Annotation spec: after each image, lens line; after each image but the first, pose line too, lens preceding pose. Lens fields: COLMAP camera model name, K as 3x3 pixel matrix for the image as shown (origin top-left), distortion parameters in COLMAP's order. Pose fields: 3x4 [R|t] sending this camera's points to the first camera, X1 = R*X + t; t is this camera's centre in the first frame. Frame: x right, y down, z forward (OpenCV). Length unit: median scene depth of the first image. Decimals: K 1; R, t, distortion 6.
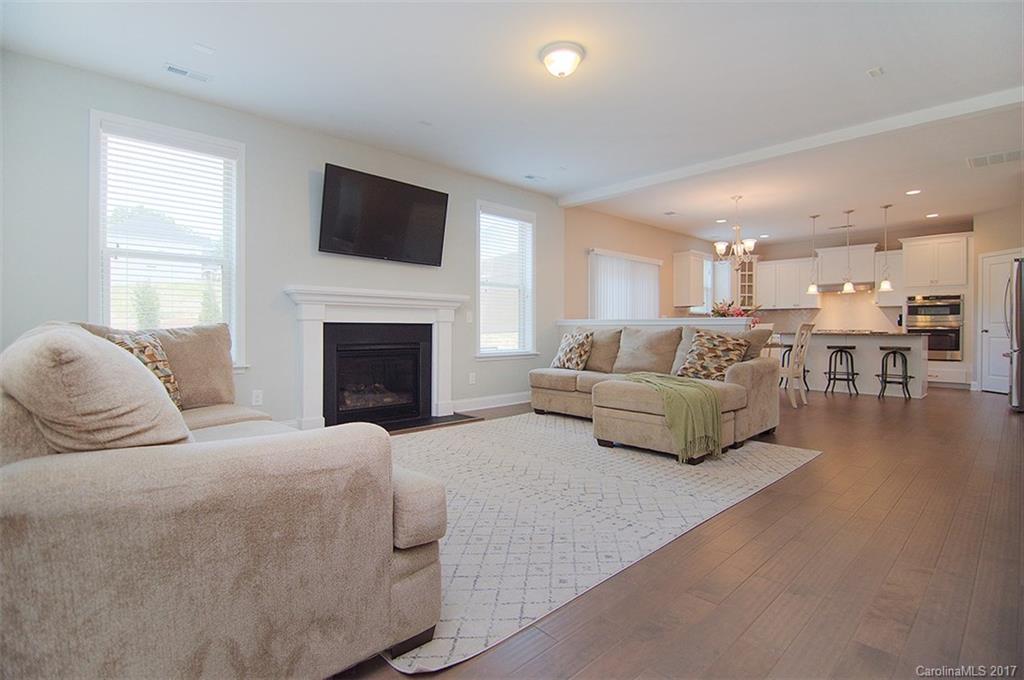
lens RADIAL K [[493.1, 0, 513.2], [0, 493.1, 334.5], [0, 0, 1]] dist [-0.016419, -0.001253]
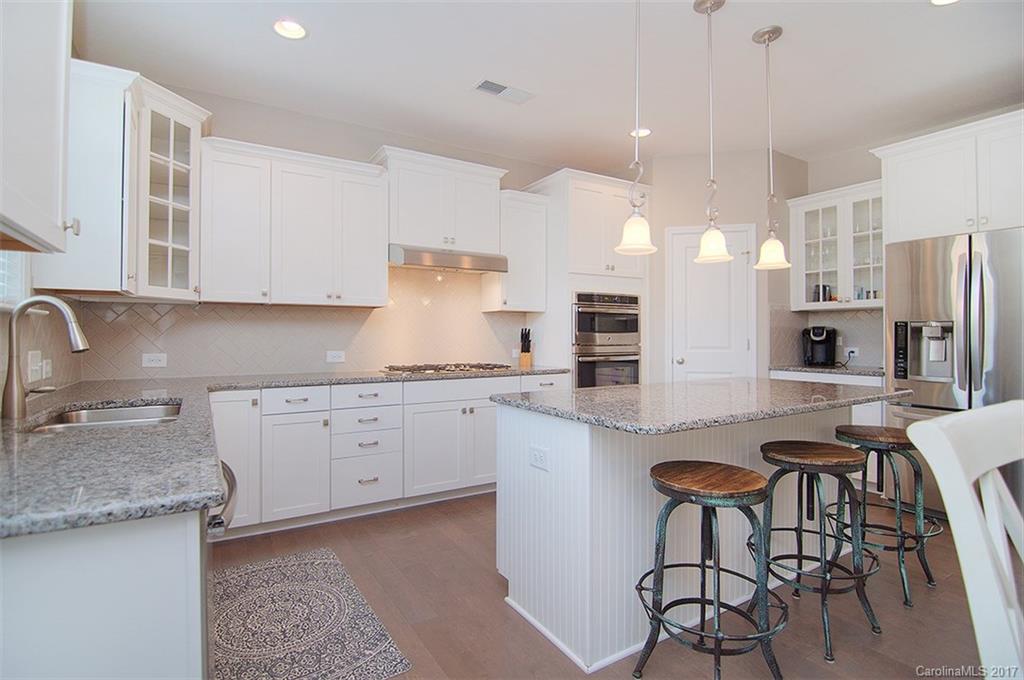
lens RADIAL K [[493.1, 0, 510.1], [0, 493.1, 330.5], [0, 0, 1]] dist [-0.016419, -0.001253]
pose [[0.221491, 0.008664, 0.975124, 0.363935], [0.012022, 0.999860, -0.011614, -0.040788], [-0.975088, 0.014295, 0.221356, 1.068846]]
